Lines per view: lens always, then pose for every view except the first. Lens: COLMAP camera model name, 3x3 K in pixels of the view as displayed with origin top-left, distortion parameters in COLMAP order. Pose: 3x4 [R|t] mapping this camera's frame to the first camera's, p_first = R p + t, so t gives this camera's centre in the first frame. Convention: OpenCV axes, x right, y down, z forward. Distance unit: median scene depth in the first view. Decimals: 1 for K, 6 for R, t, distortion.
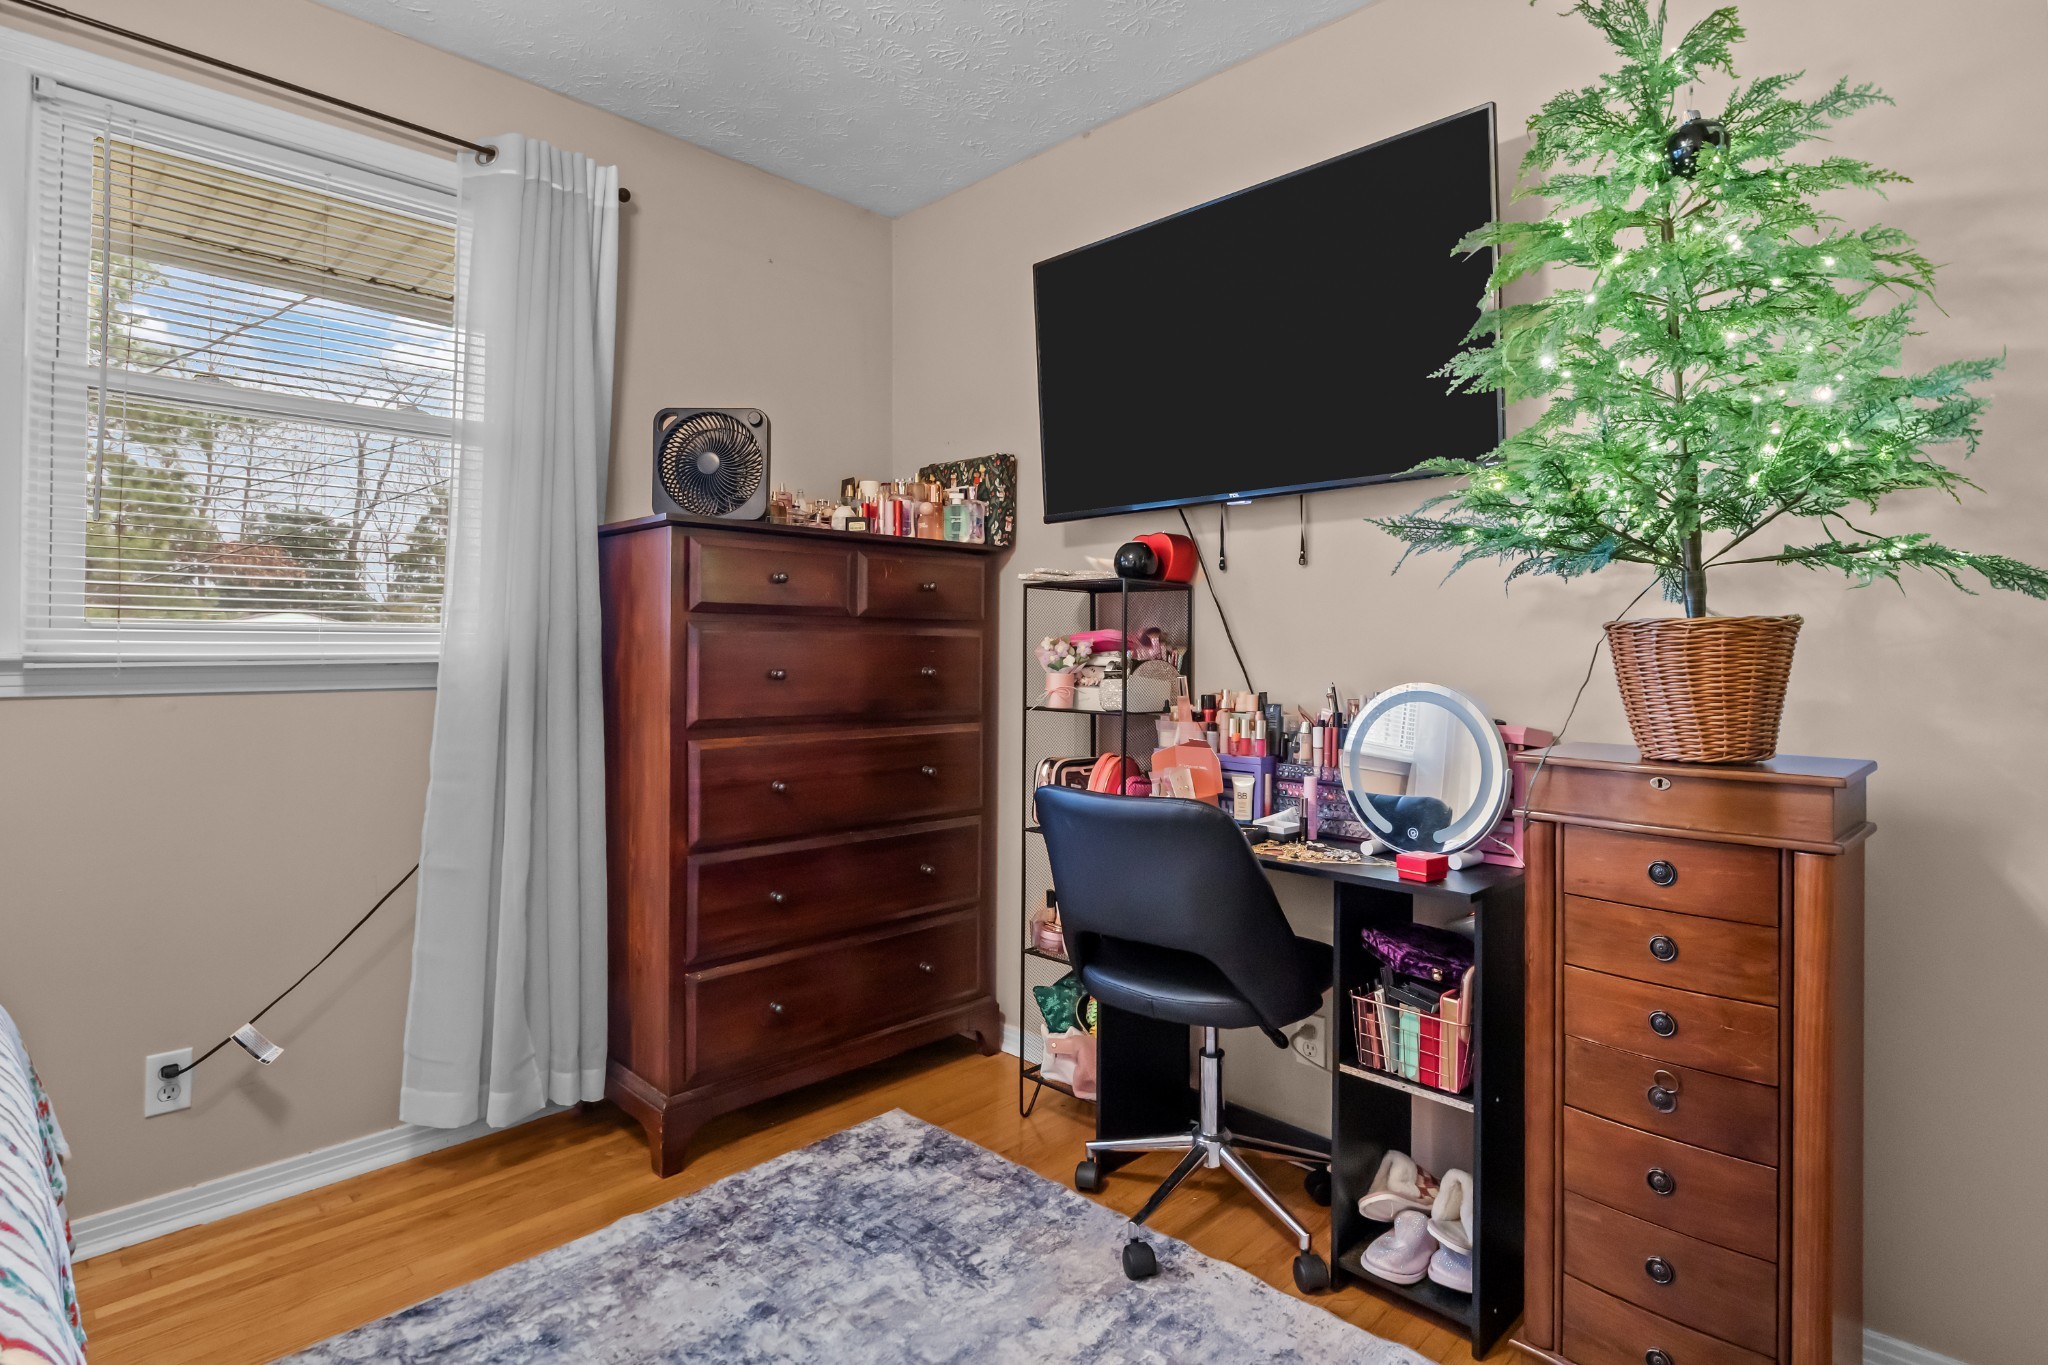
lens RADIAL K [[1030.0, 0, 1021.7], [0, 1030.0, 632.2], [0, 0, 1]] dist [-0.000061, 0.000190]
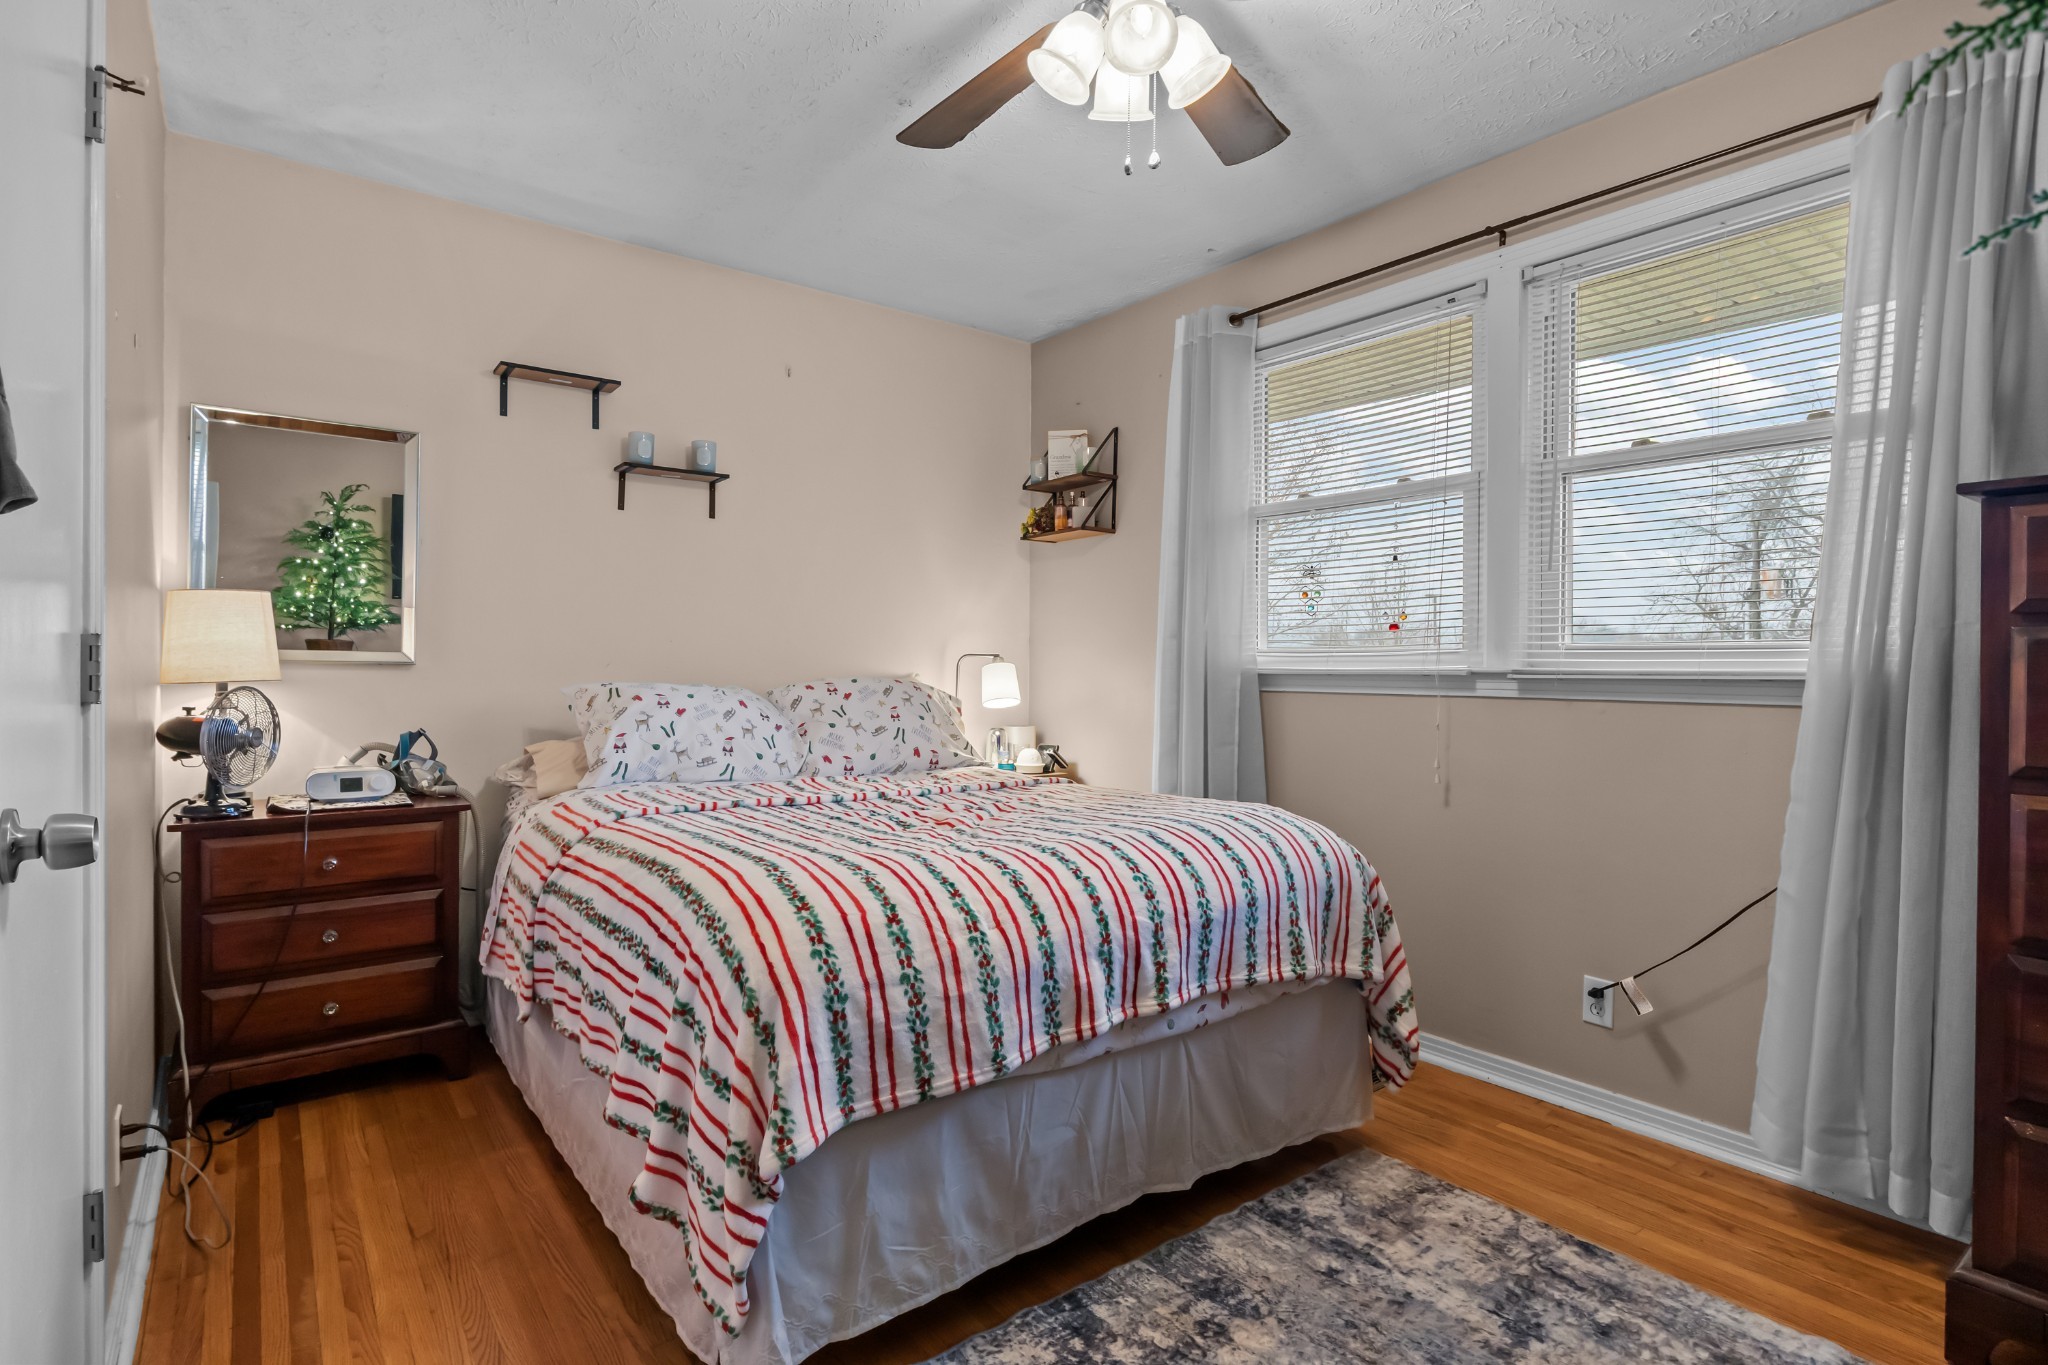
lens RADIAL K [[1028.8, 0, 1057.5], [0, 1028.8, 662.2], [0, 0, 1]] dist [0.001401, 0.000718]
pose [[-0.112603, -0.003262, -0.993635, 0.528688], [0.011467, 0.999924, -0.004582, 0.010915], [0.993574, -0.011910, -0.112557, 0.480902]]
